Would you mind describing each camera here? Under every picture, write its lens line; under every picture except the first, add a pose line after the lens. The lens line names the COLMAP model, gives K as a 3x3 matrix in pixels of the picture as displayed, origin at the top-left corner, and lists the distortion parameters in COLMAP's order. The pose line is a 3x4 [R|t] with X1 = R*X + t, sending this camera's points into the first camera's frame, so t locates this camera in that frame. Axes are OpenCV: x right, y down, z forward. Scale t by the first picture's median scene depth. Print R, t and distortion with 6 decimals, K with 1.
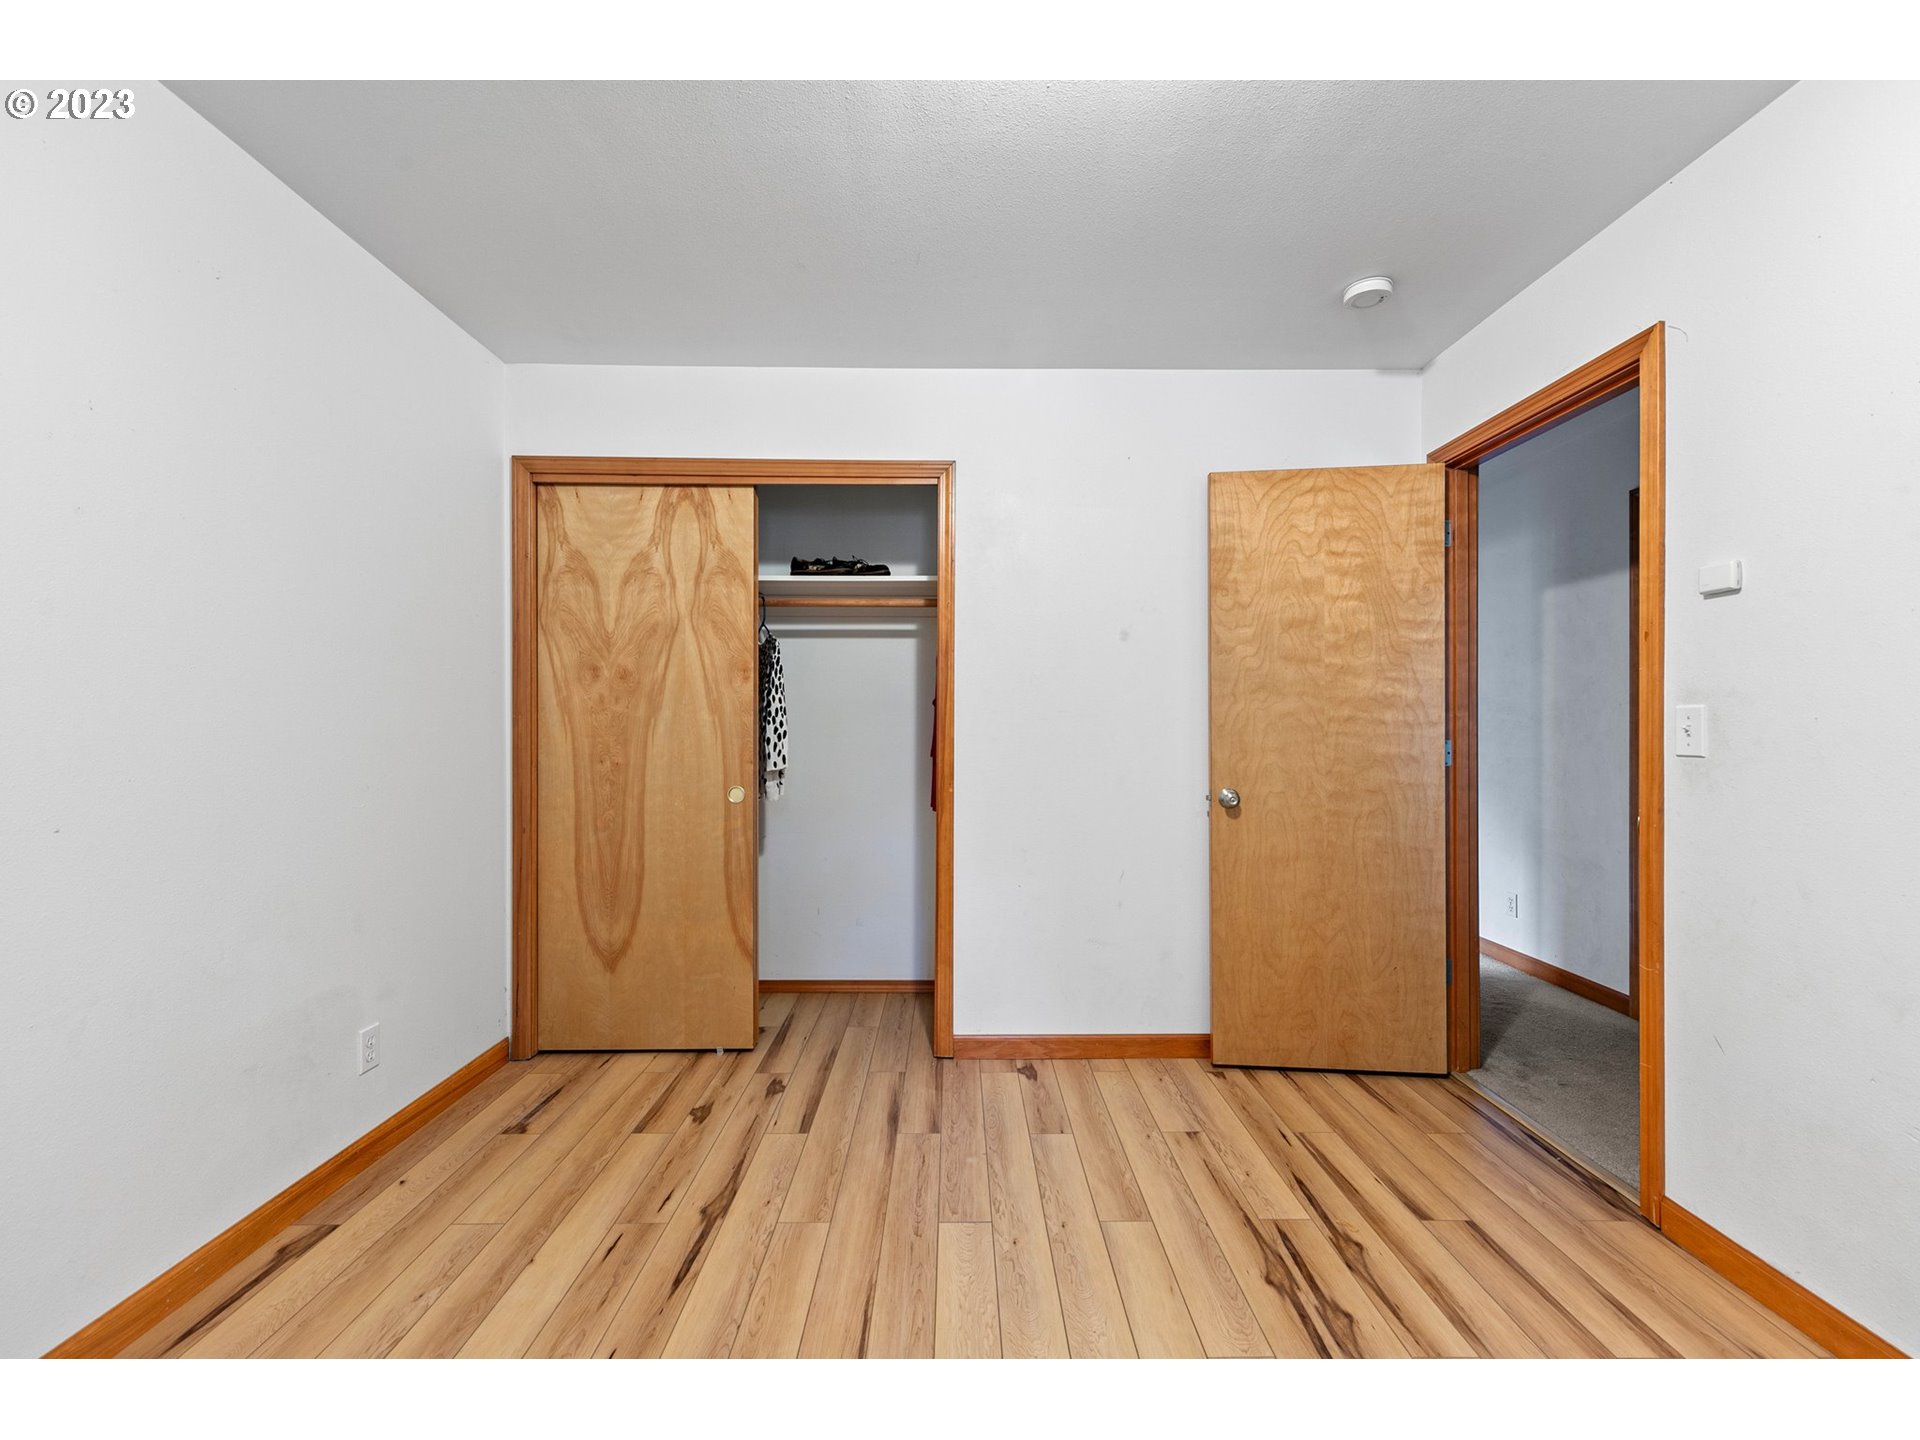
lens RADIAL K [[809.1, 0, 960.0], [0, 809.1, 720.0], [0, 0, 1]] dist [0.003912, -0.000769]
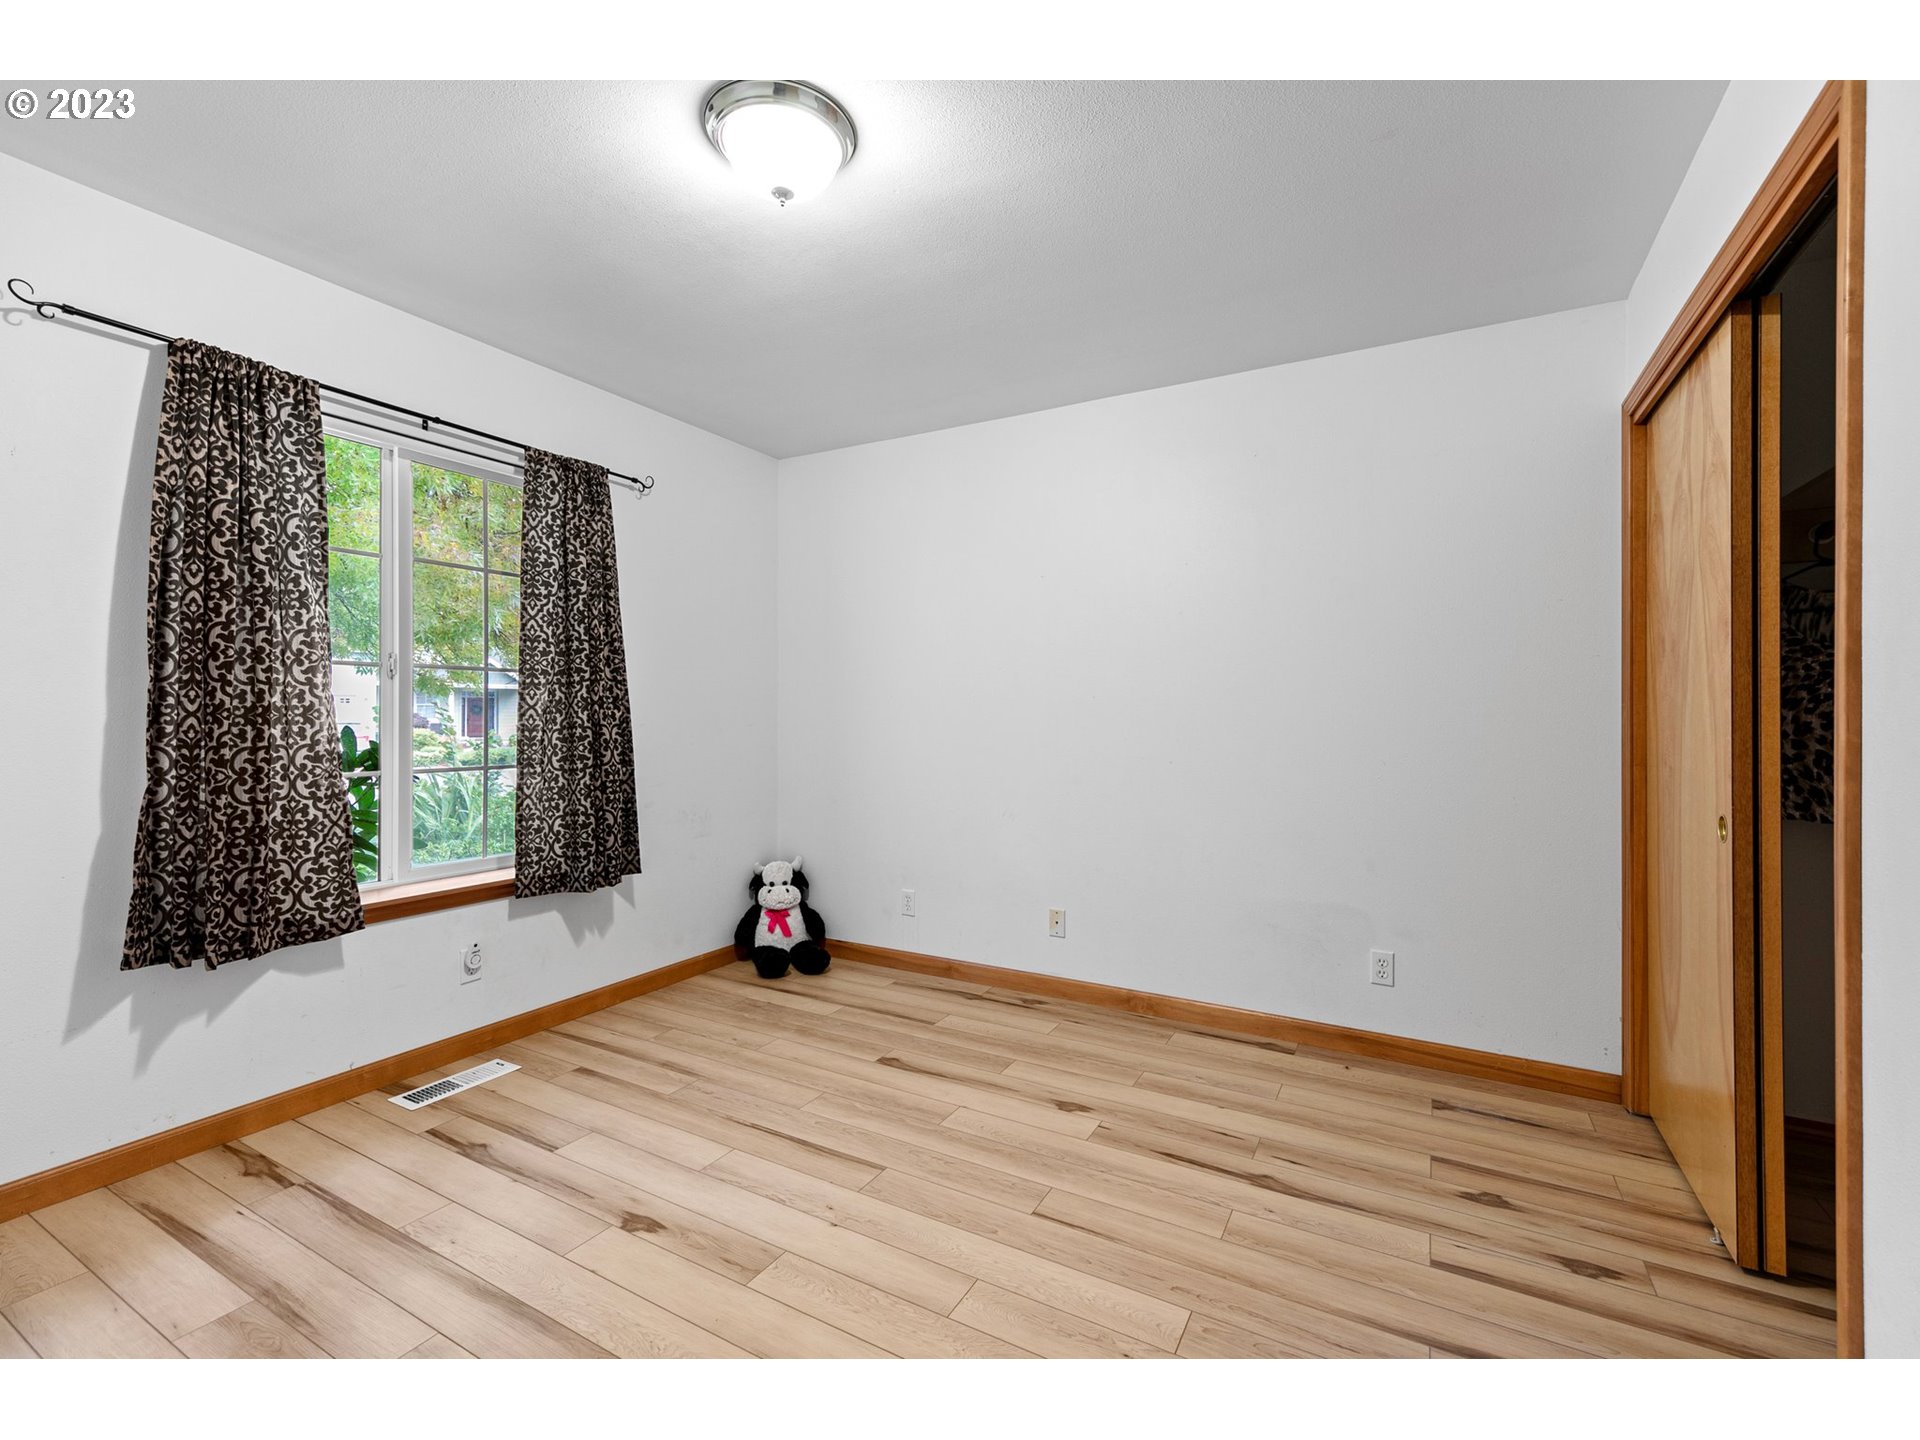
lens RADIAL K [[840.6, 0, 965.4], [0, 840.6, 716.6], [0, 0, 1]] dist [0.003969, -0.000561]
pose [[-0.502606, -0.002060, -0.864513, 0.804407], [-0.003280, 0.999995, -0.000476, 0.014350], [0.864510, 0.002596, -0.502610, 1.187281]]
